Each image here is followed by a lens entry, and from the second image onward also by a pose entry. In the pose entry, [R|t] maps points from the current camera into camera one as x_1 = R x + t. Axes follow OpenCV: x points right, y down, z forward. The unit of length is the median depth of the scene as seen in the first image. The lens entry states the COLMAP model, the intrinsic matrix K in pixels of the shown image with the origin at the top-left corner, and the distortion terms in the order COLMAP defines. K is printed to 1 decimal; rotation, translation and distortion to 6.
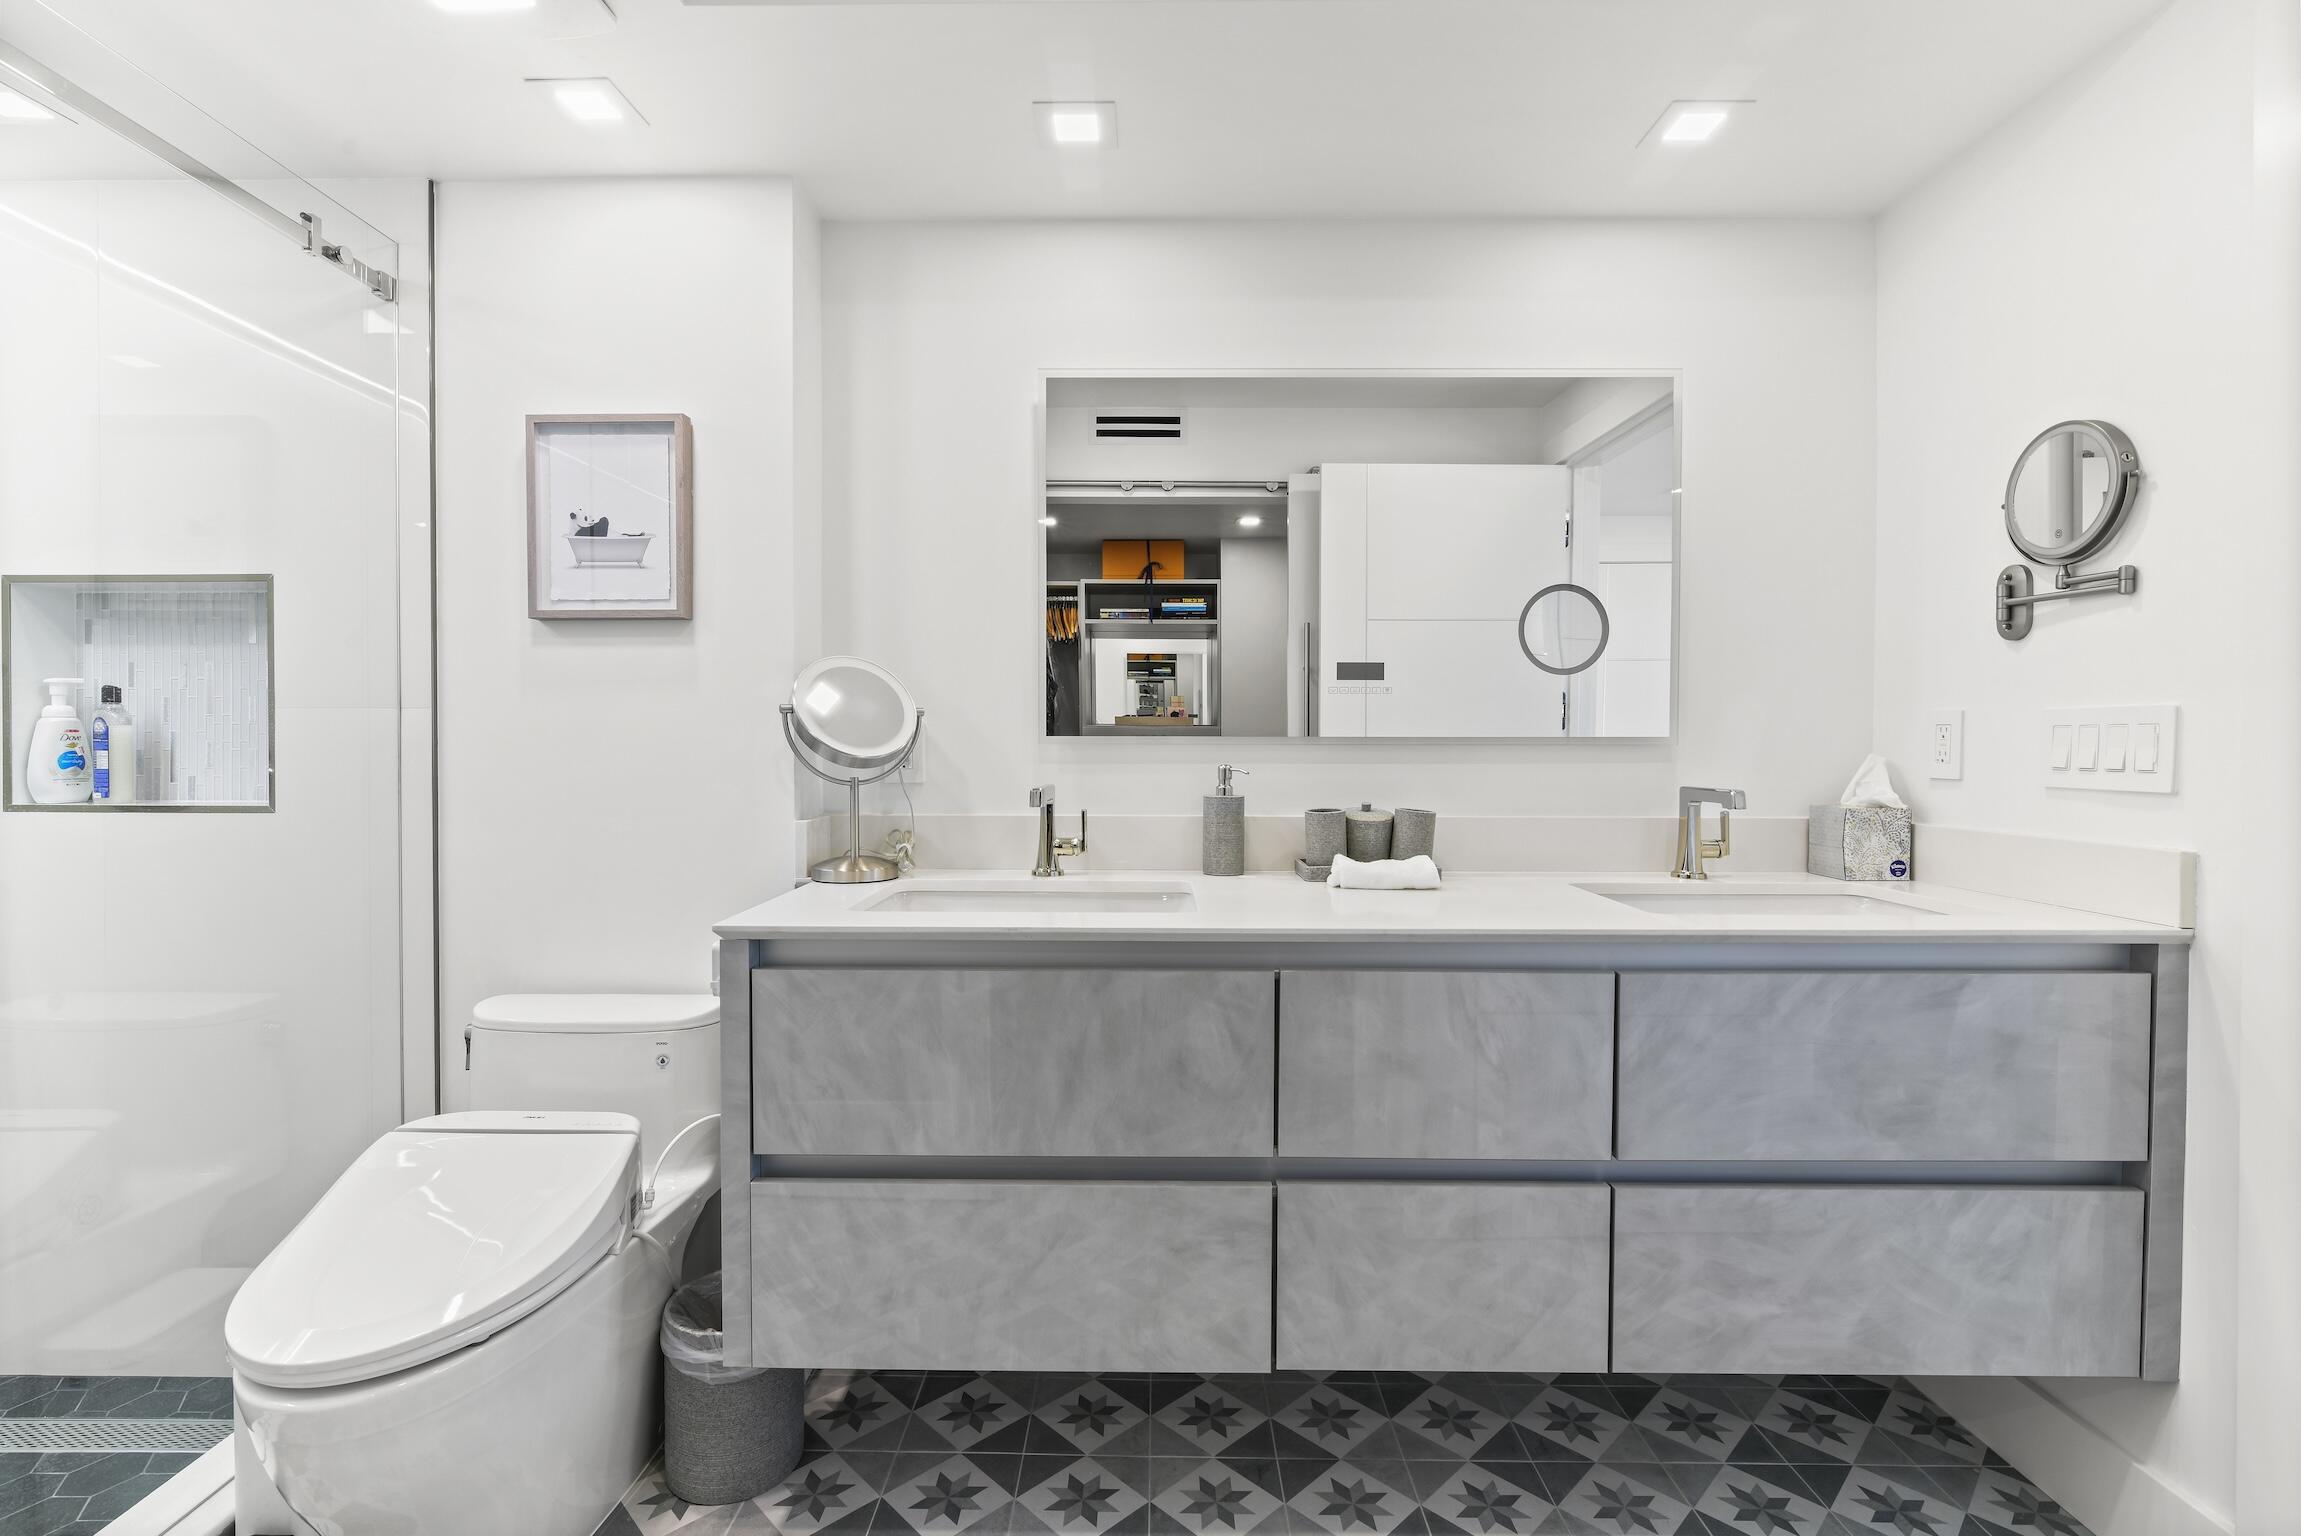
lens RADIAL K [[1061.0, 0, 1147.2], [0, 1061.0, 762.2], [0, 0, 1]] dist [-0.000733, 0.000073]
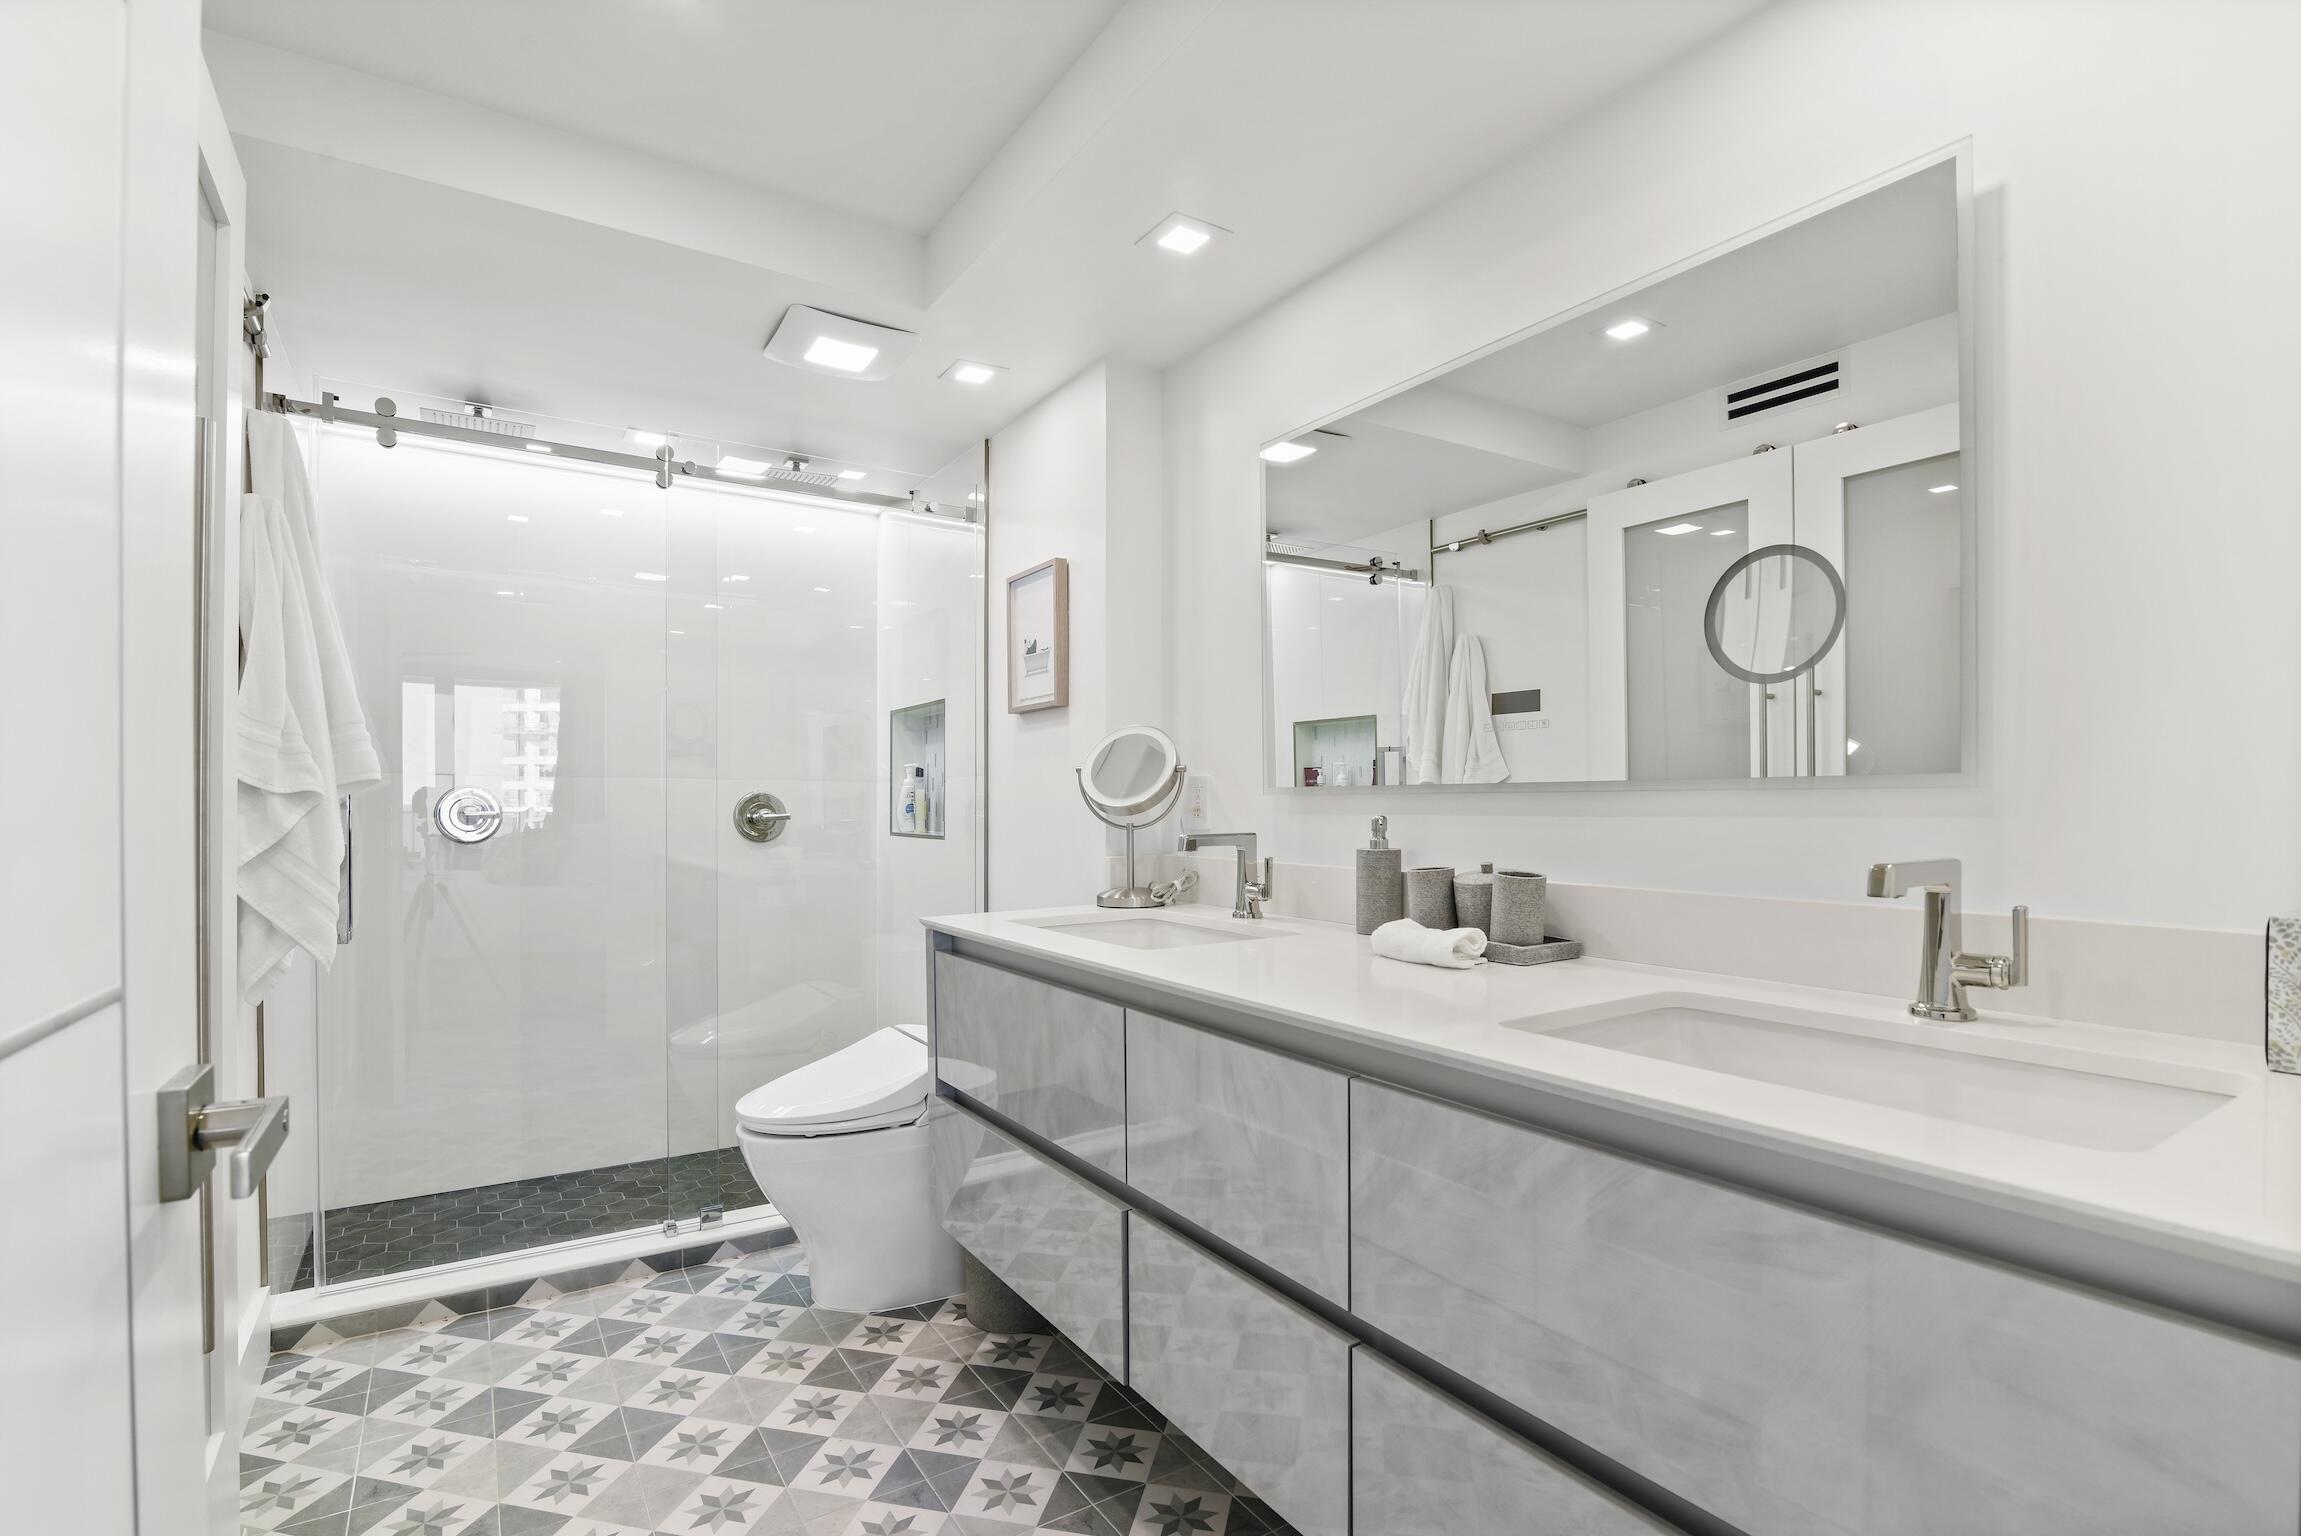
lens RADIAL K [[1083.7, 0, 1150.9], [0, 1083.7, 808.1], [0, 0, 1]] dist [-0.017657, -0.000170]
pose [[0.548603, 0.001552, -0.836081, 0.796855], [-0.005597, 0.999983, -0.001817, -0.001050], [0.836064, 0.005677, 0.548603, 0.328184]]
